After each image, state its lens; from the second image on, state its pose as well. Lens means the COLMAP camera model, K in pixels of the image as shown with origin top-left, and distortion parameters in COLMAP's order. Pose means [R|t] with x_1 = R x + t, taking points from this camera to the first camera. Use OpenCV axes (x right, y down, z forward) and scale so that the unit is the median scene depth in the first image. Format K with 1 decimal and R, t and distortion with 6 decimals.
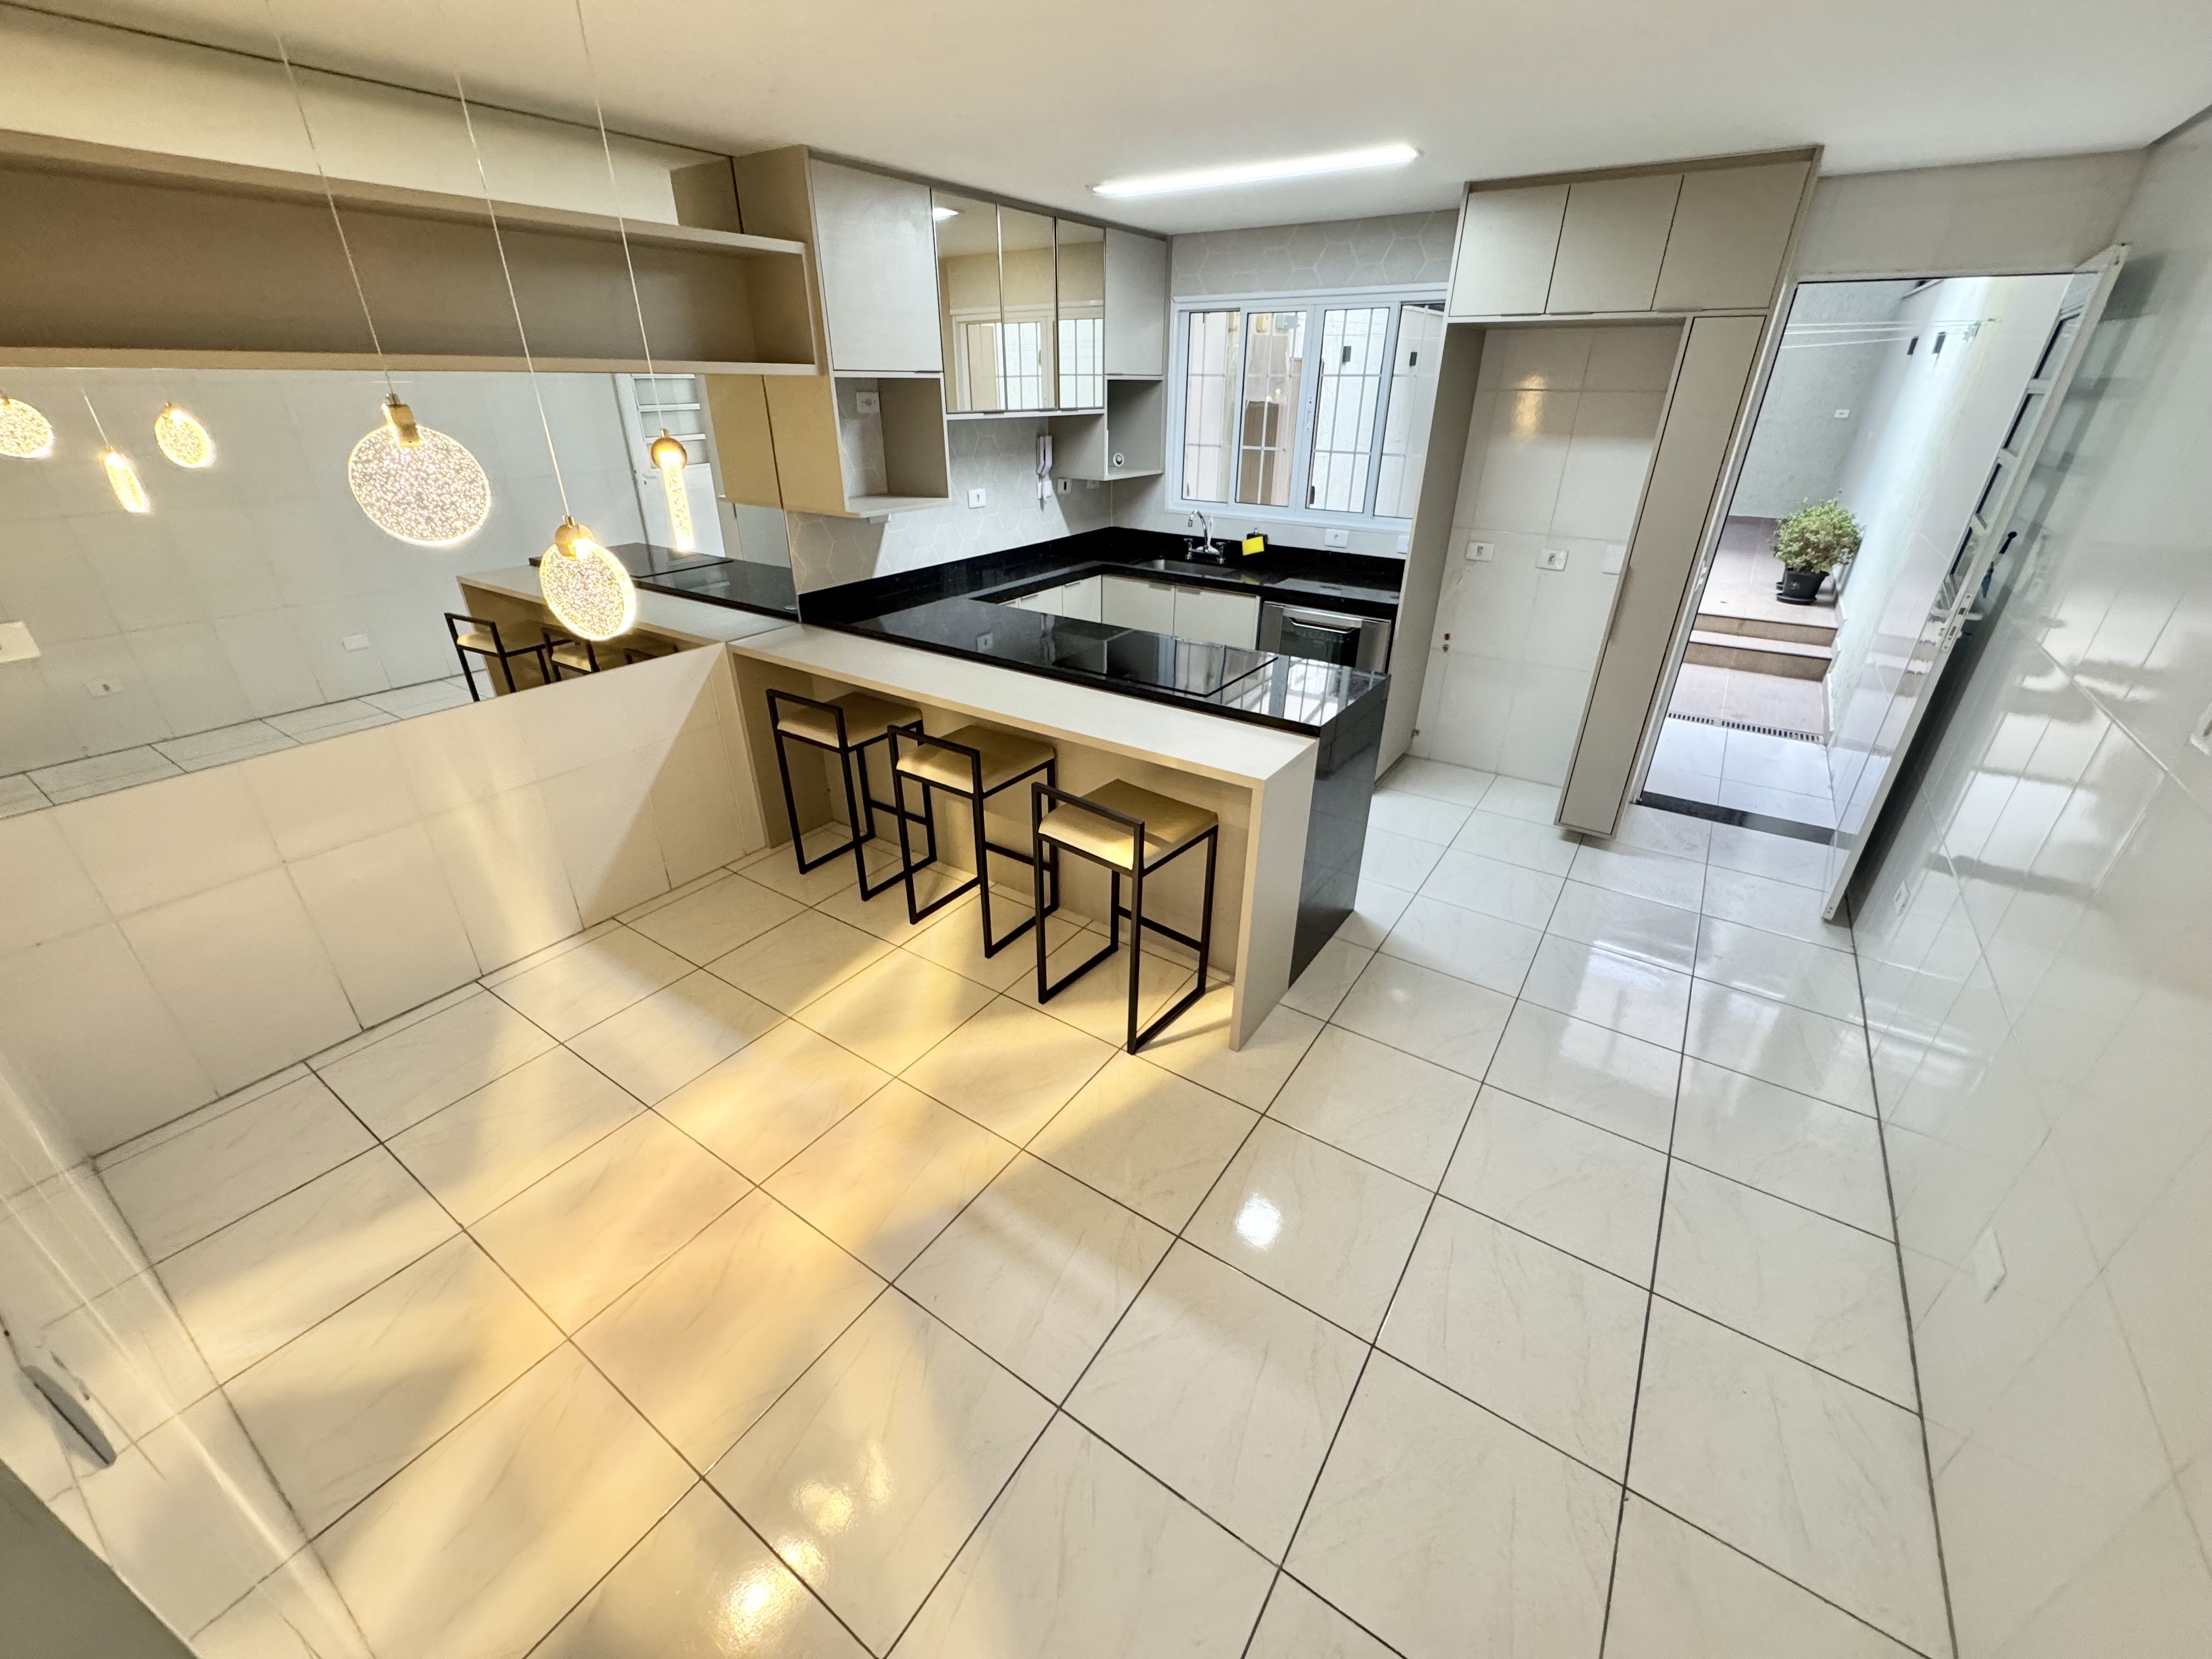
lens RADIAL K [[883.8, 0, 1107.6], [0, 883.8, 826.7], [0, 0, 1]] dist [-0.003183, 0.000834]
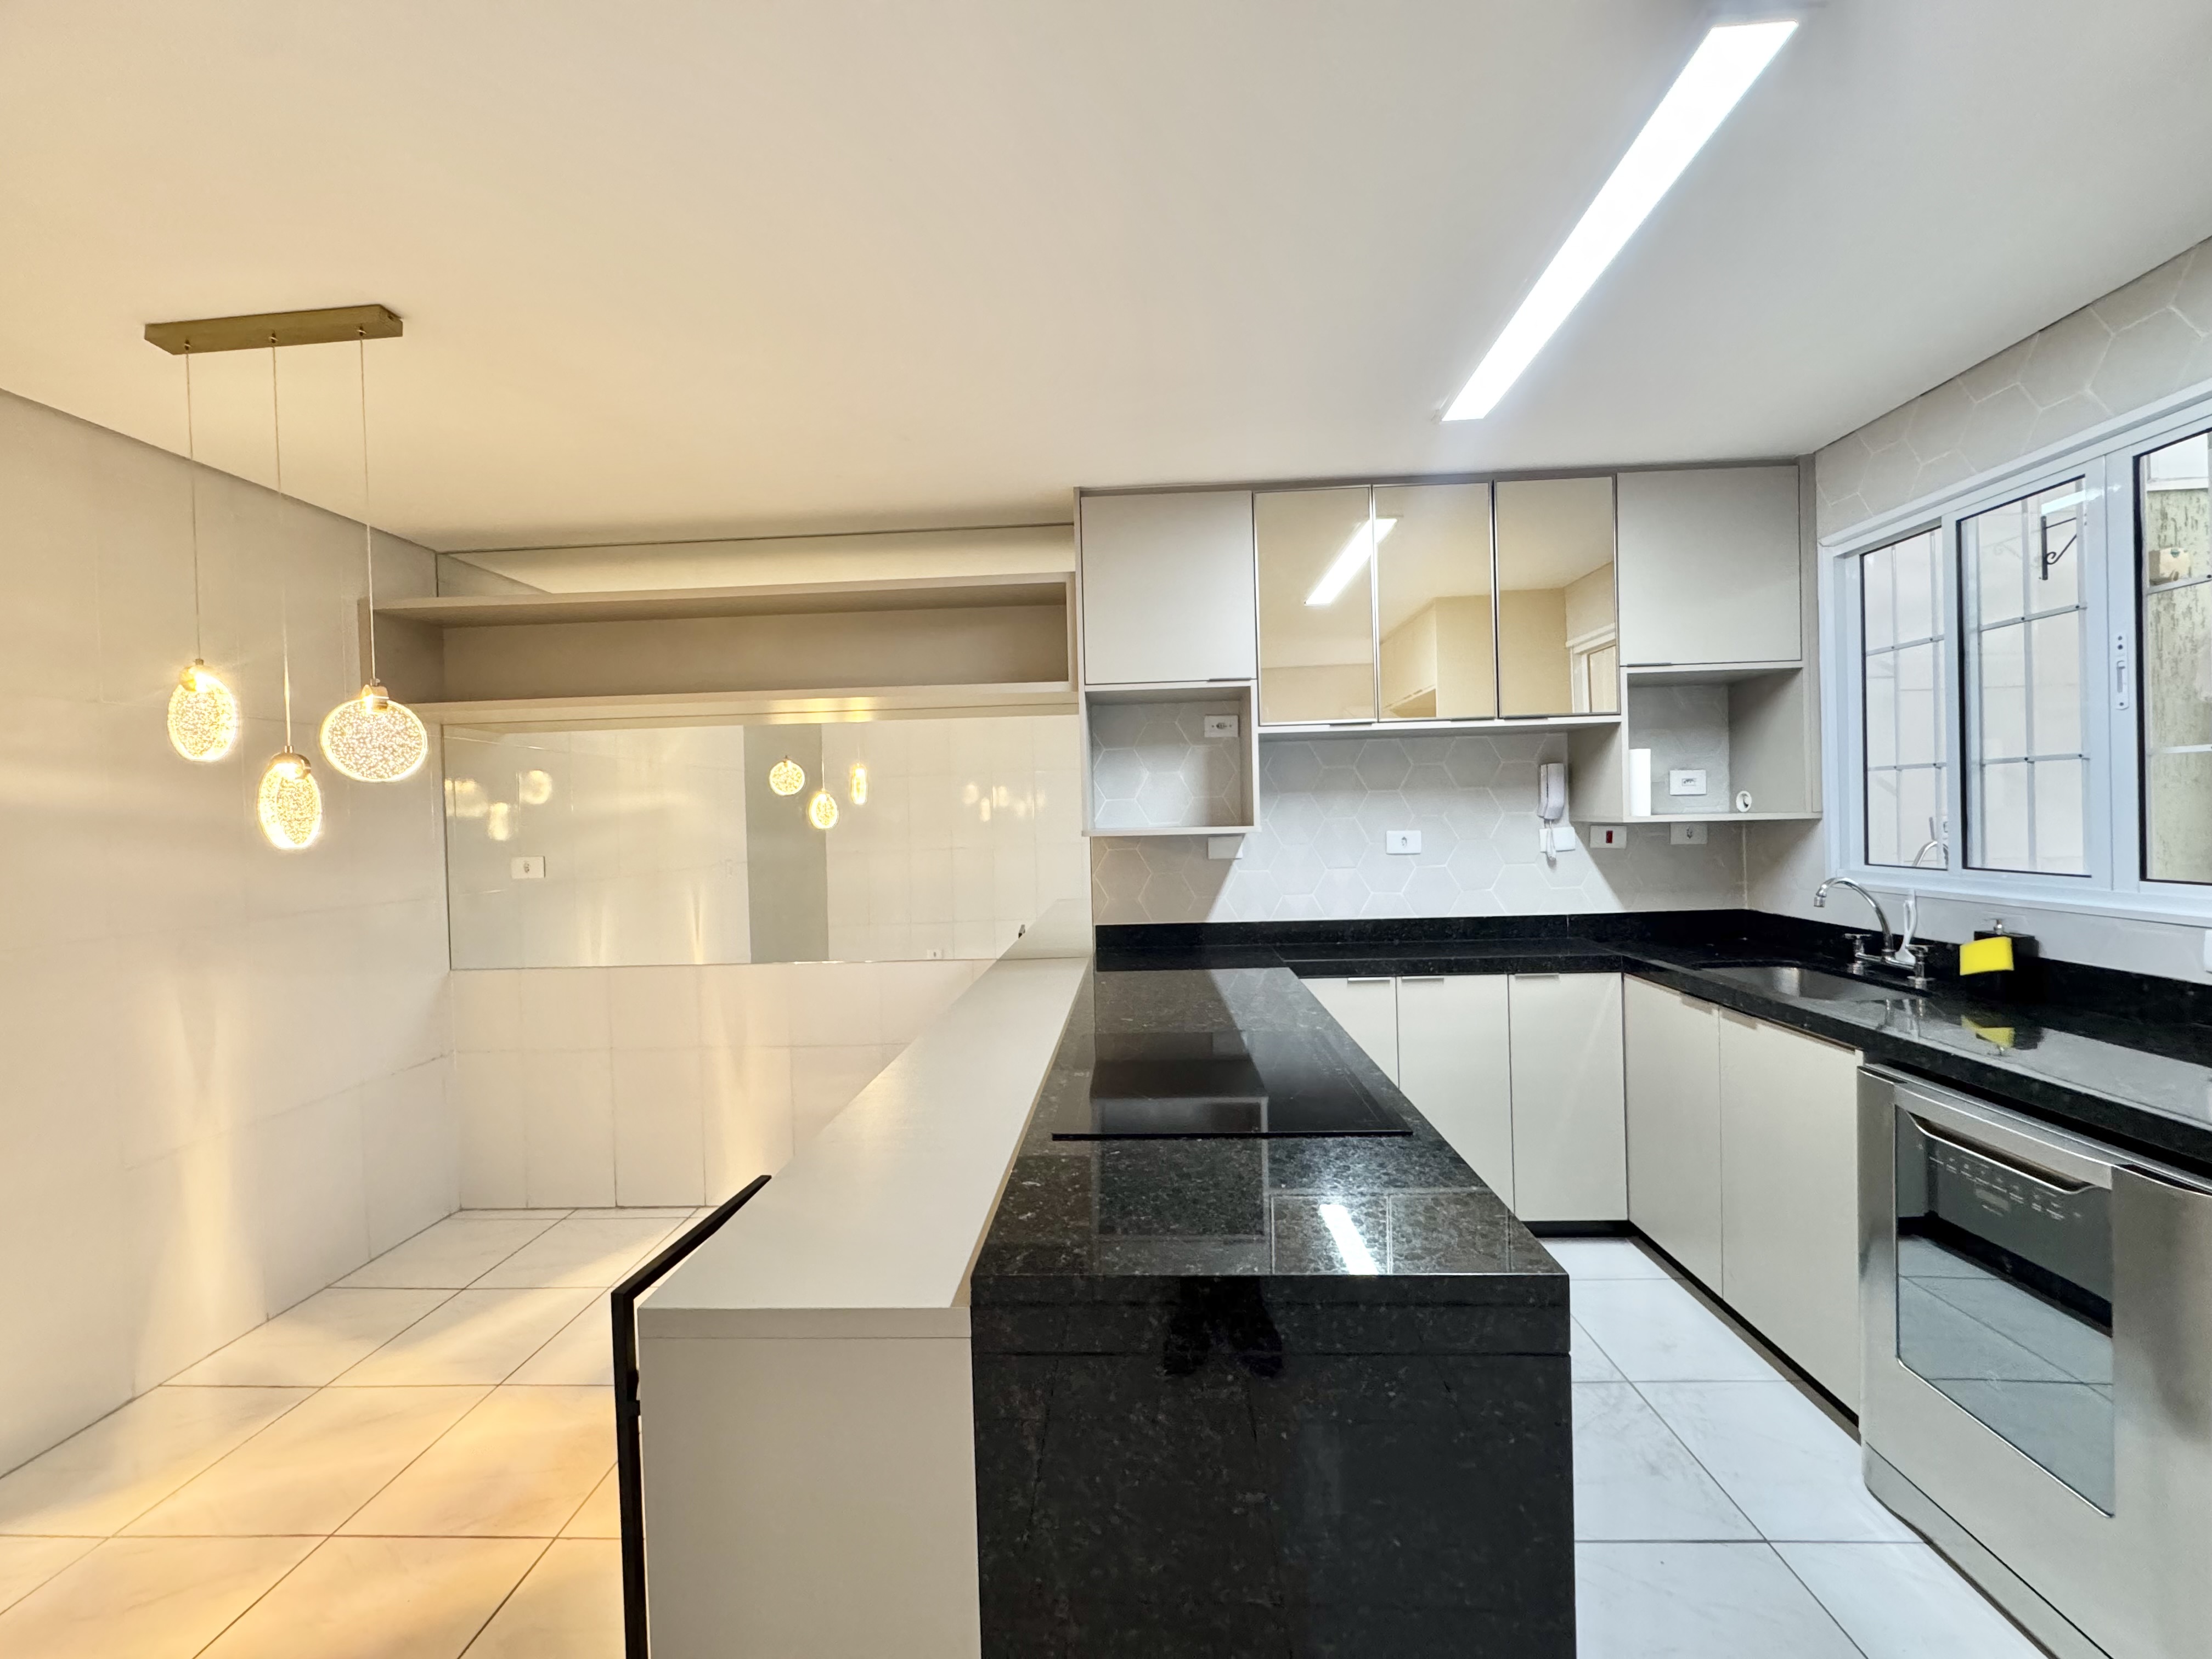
lens RADIAL K [[883.8, 0, 1107.2], [0, 883.8, 828.1], [0, 0, 1]] dist [-0.003183, 0.000834]
pose [[0.523433, -0.007649, -0.852033, 0.366755], [-0.356474, 0.906277, -0.227130, -0.137334], [0.773915, 0.422615, 0.471649, 0.490412]]
